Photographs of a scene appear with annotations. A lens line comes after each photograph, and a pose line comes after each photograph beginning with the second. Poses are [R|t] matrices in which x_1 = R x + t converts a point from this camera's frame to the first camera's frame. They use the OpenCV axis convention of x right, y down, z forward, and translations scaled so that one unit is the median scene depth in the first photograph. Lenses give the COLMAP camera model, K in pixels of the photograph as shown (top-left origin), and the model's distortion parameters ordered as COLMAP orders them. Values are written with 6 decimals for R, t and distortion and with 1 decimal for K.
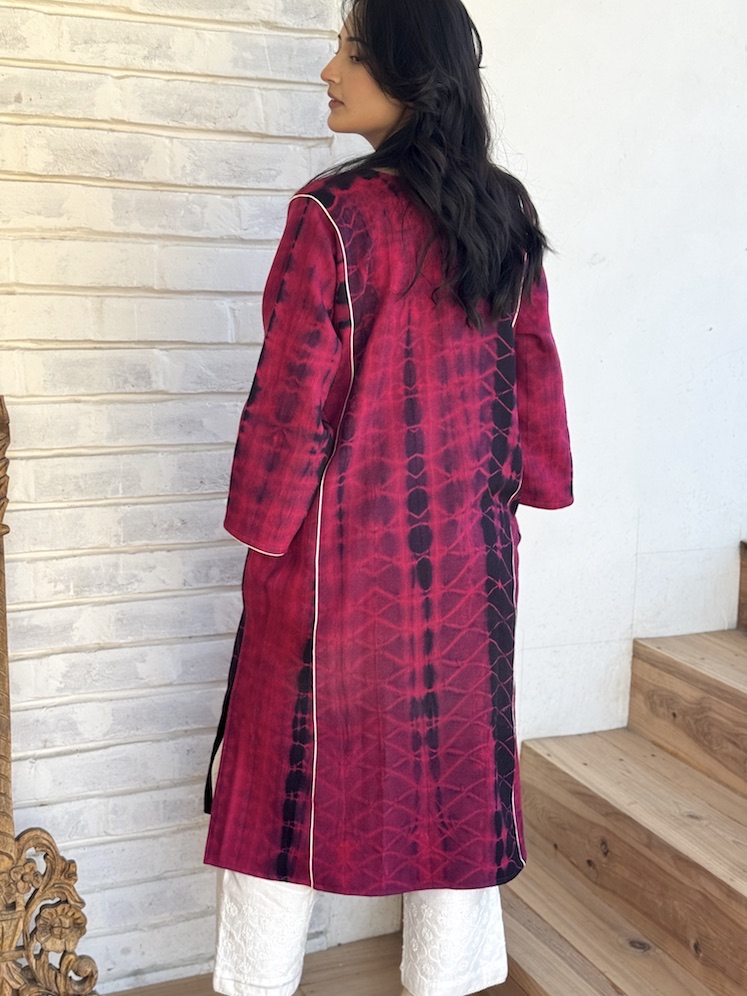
lens RADIAL K [[1349.3, 0, 379.6], [0, 1349.3, 481.5], [0, 0, 1]] dist [0.066671, 0.000000]
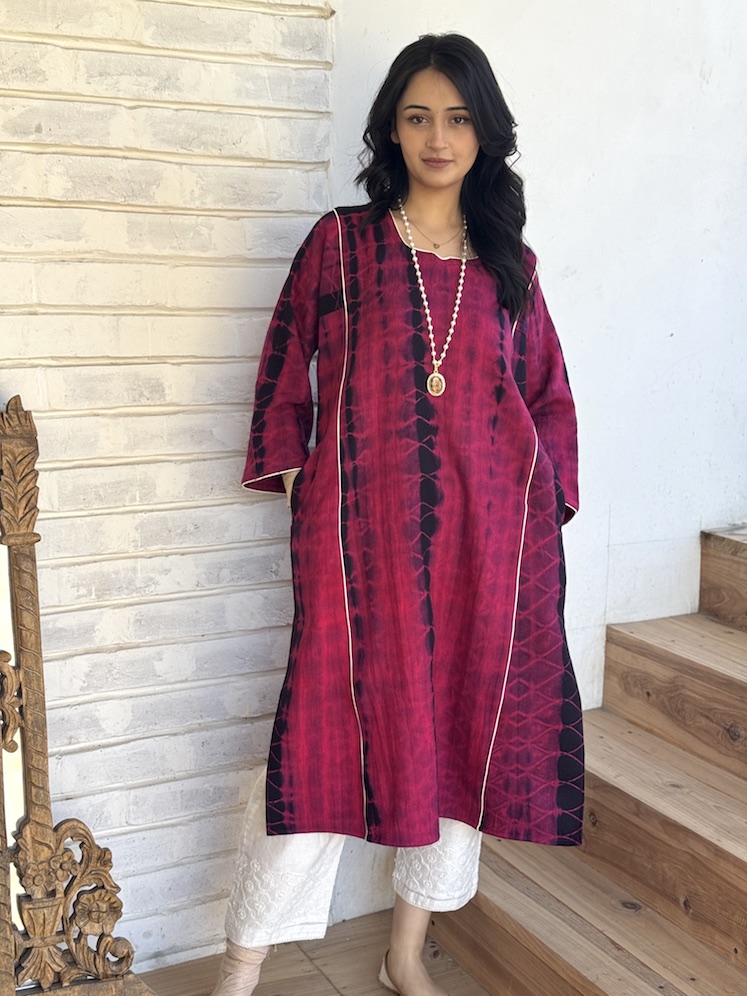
lens RADIAL K [[1349.3, 0, 373.0], [0, 1349.3, 487.8], [0, 0, 1]] dist [0.066671, 0.000000]
pose [[0.997234, -0.024029, 0.070340, -0.082076], [0.023757, 0.999707, 0.004706, -0.002077], [-0.070432, -0.003022, 0.997512, -0.065138]]
